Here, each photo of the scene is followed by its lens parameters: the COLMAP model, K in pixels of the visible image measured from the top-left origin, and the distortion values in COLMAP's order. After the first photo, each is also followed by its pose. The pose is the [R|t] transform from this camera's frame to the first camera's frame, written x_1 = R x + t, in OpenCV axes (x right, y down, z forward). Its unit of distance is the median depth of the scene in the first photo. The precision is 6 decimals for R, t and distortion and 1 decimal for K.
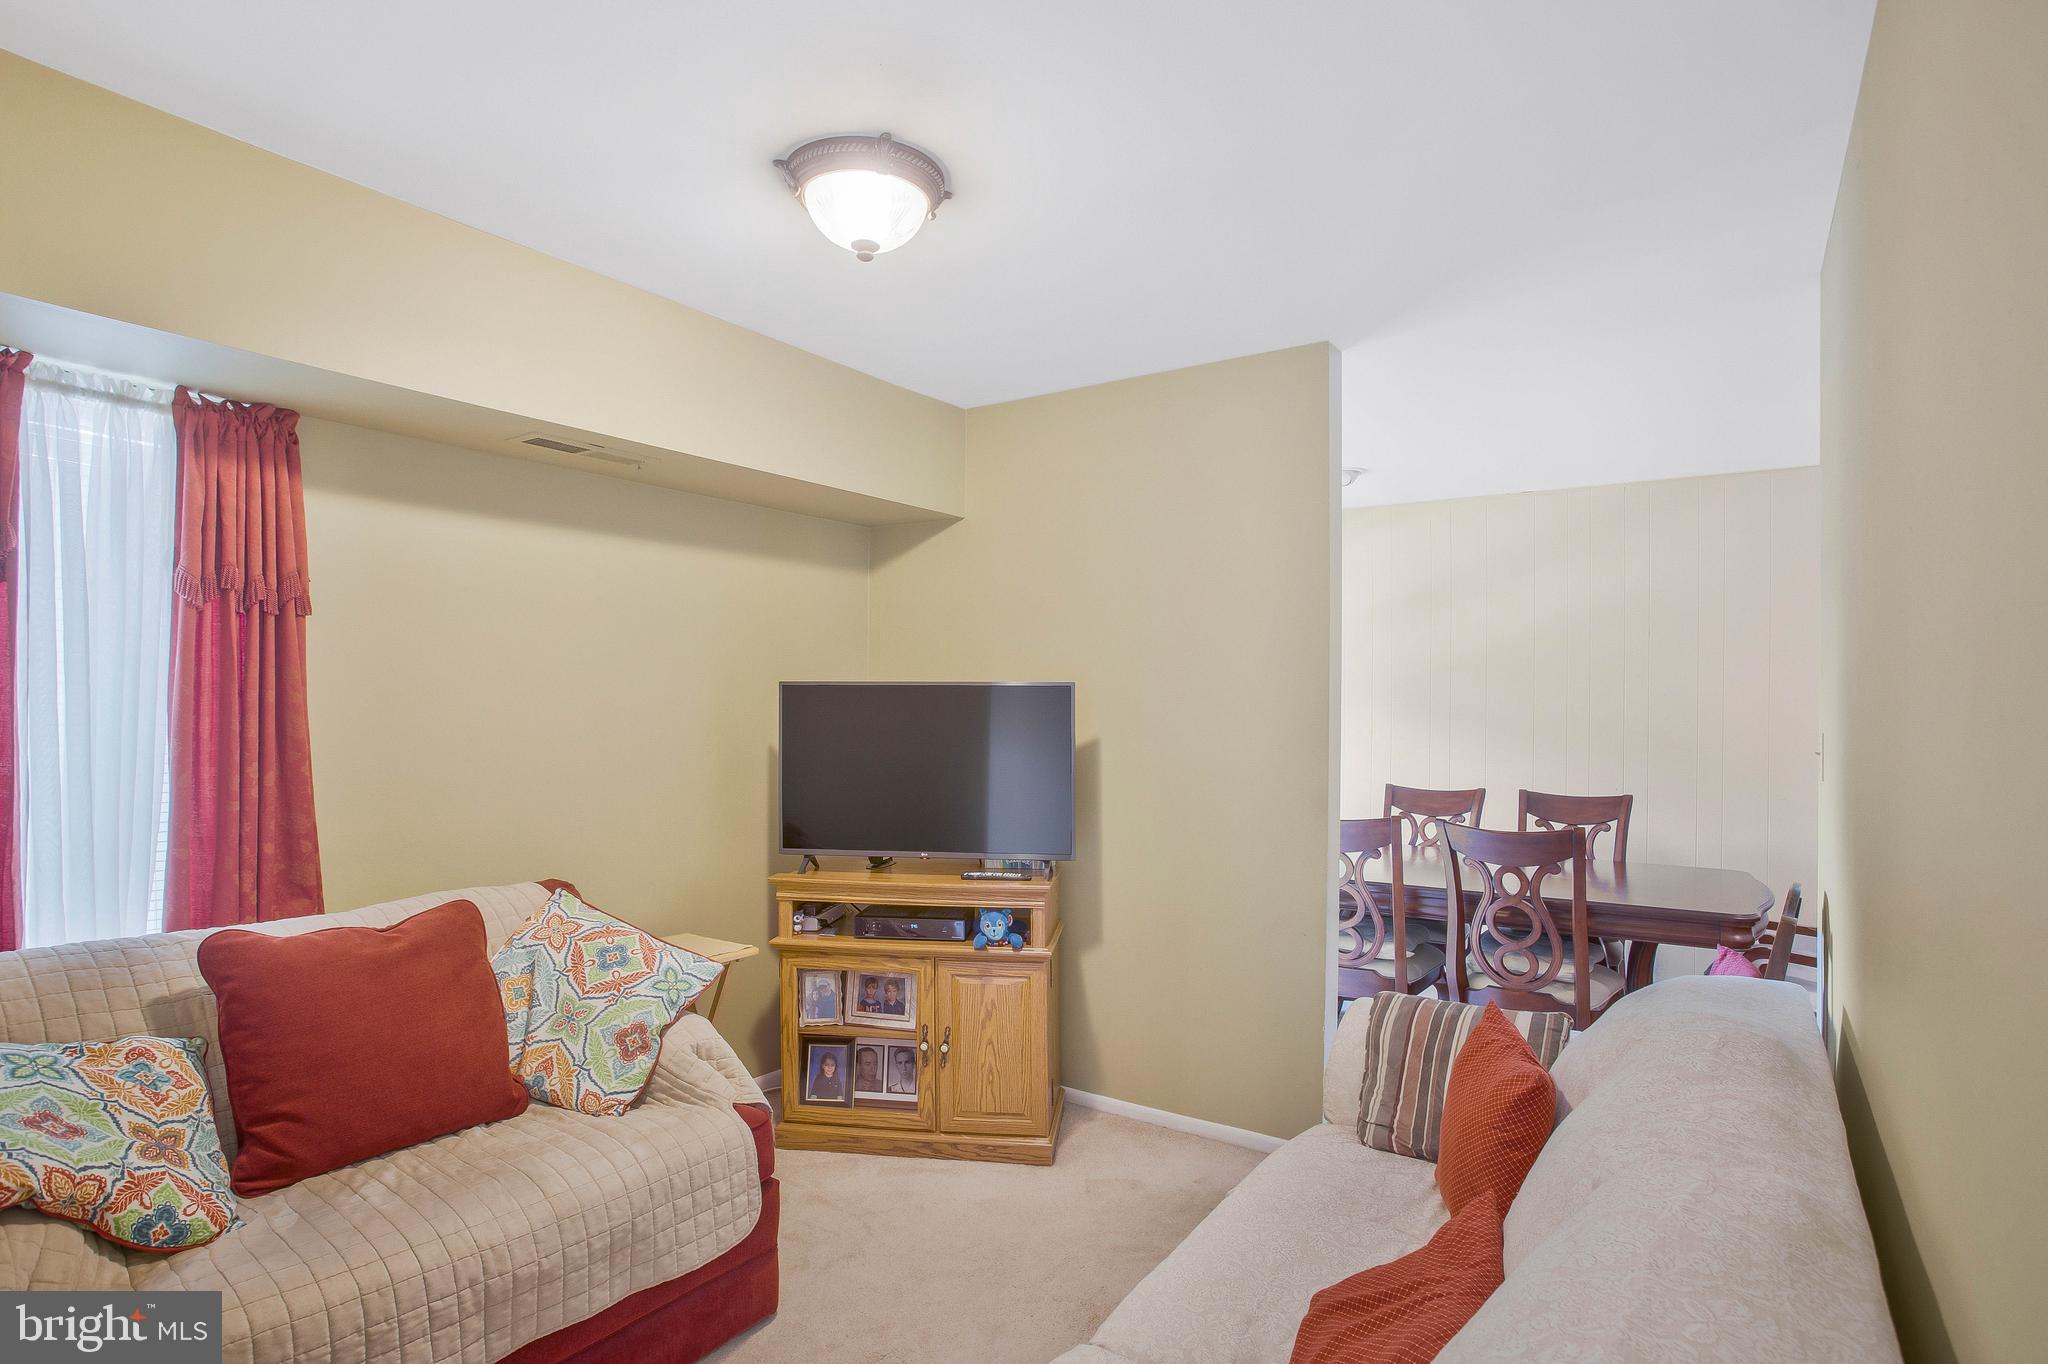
lens RADIAL K [[1066.7, 0, 1035.5], [0, 1066.7, 714.8], [0, 0, 1]] dist [-0.003363, -0.000423]
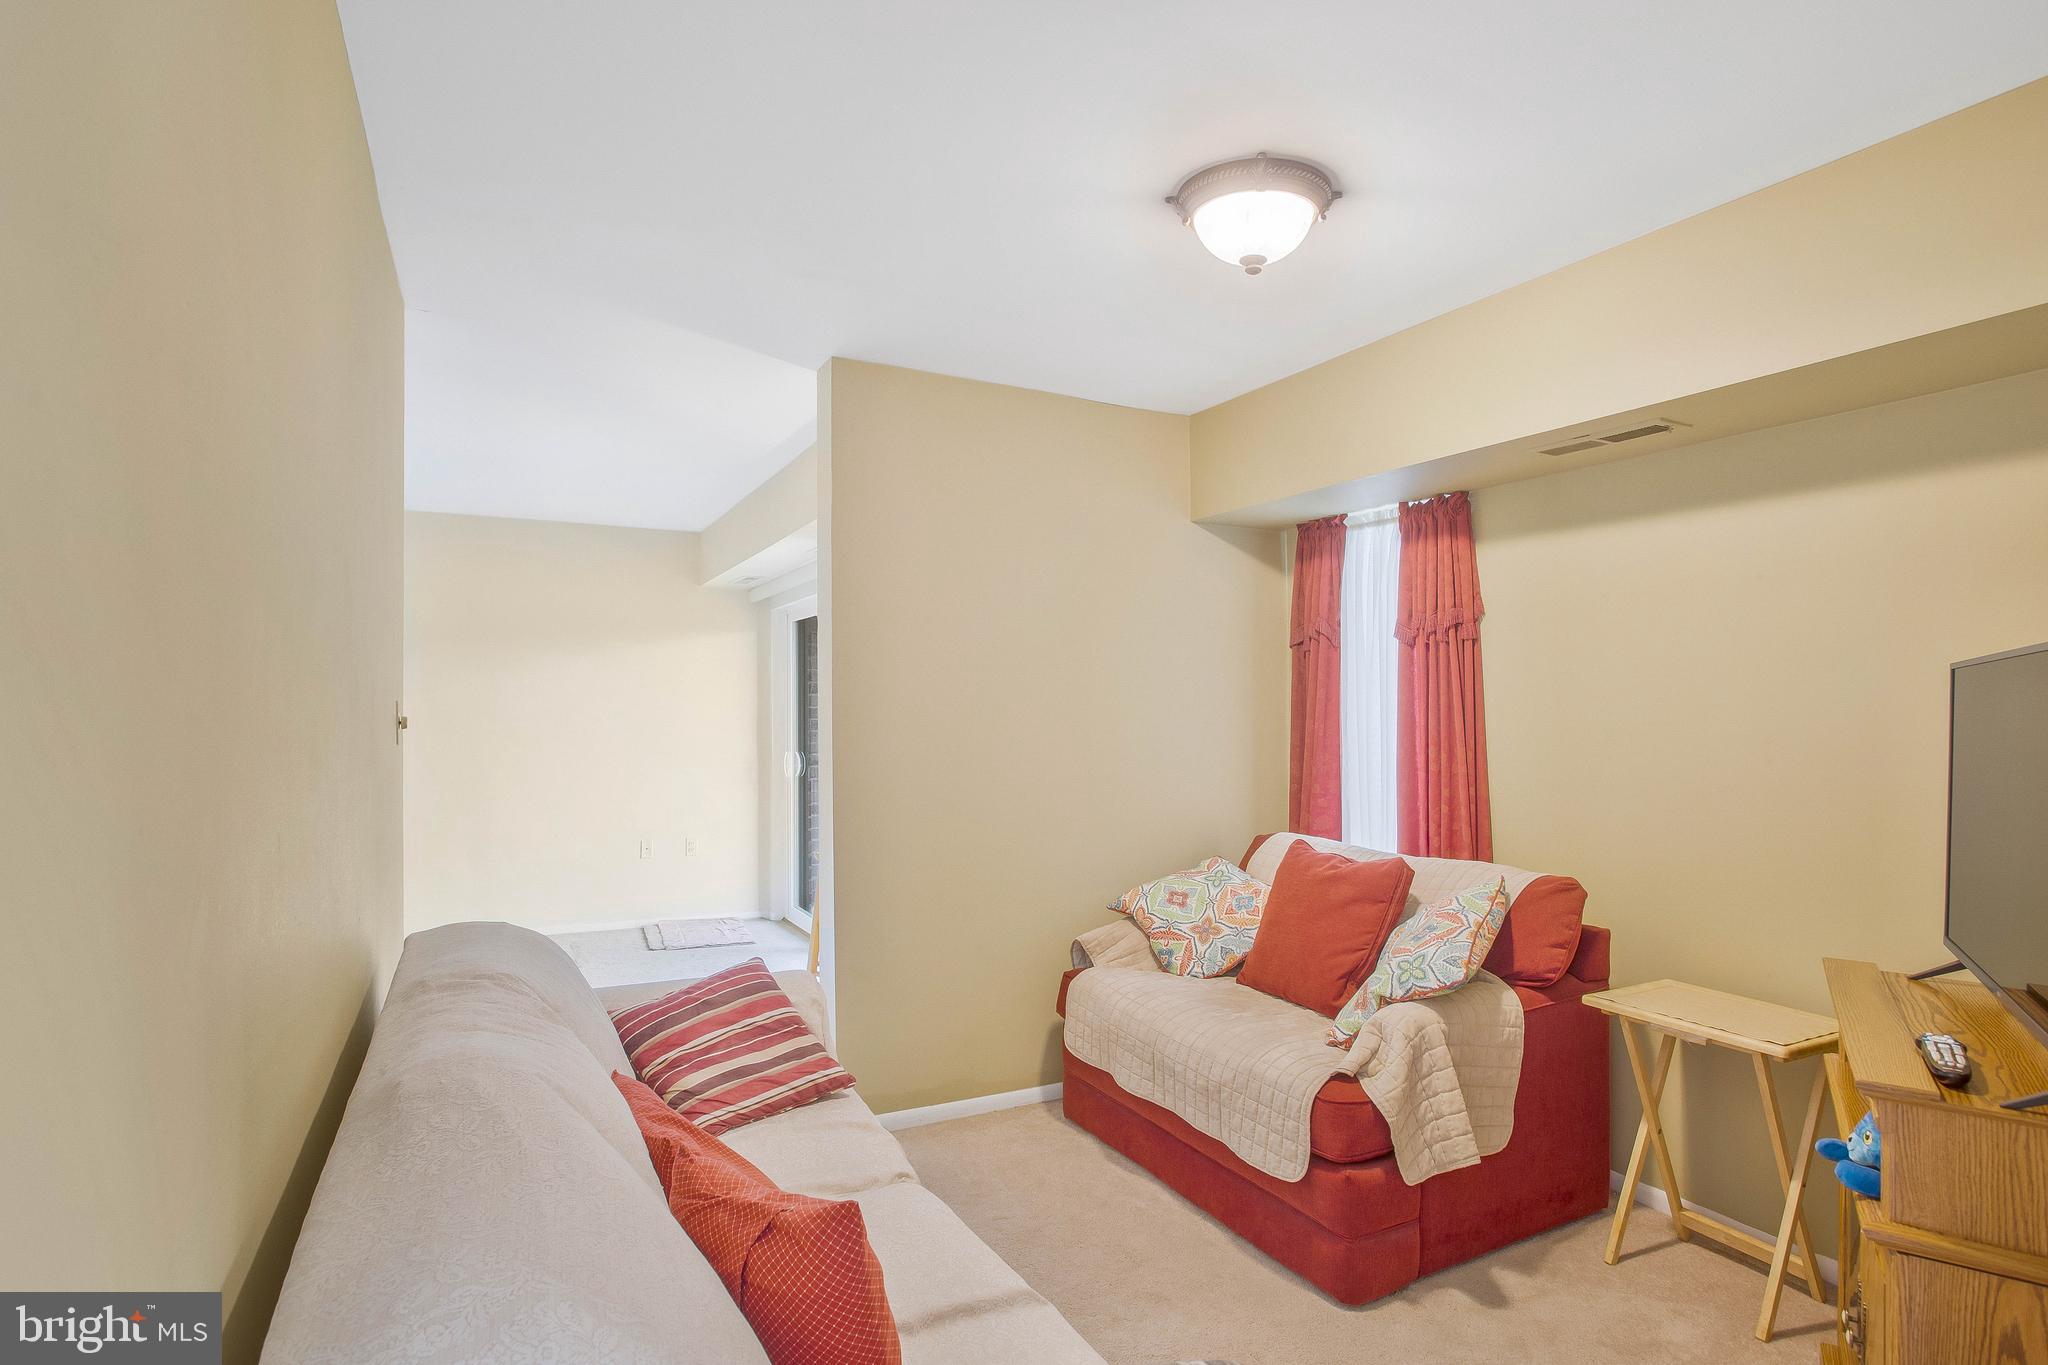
lens RADIAL K [[1066.7, 0, 1035.5], [0, 1066.7, 715.3], [0, 0, 1]] dist [-0.003363, -0.000423]
pose [[-0.452879, -0.003097, -0.891566, 0.862748], [-0.013944, 0.999896, 0.003610, 0.004746], [0.891463, 0.014067, -0.452876, 1.283160]]
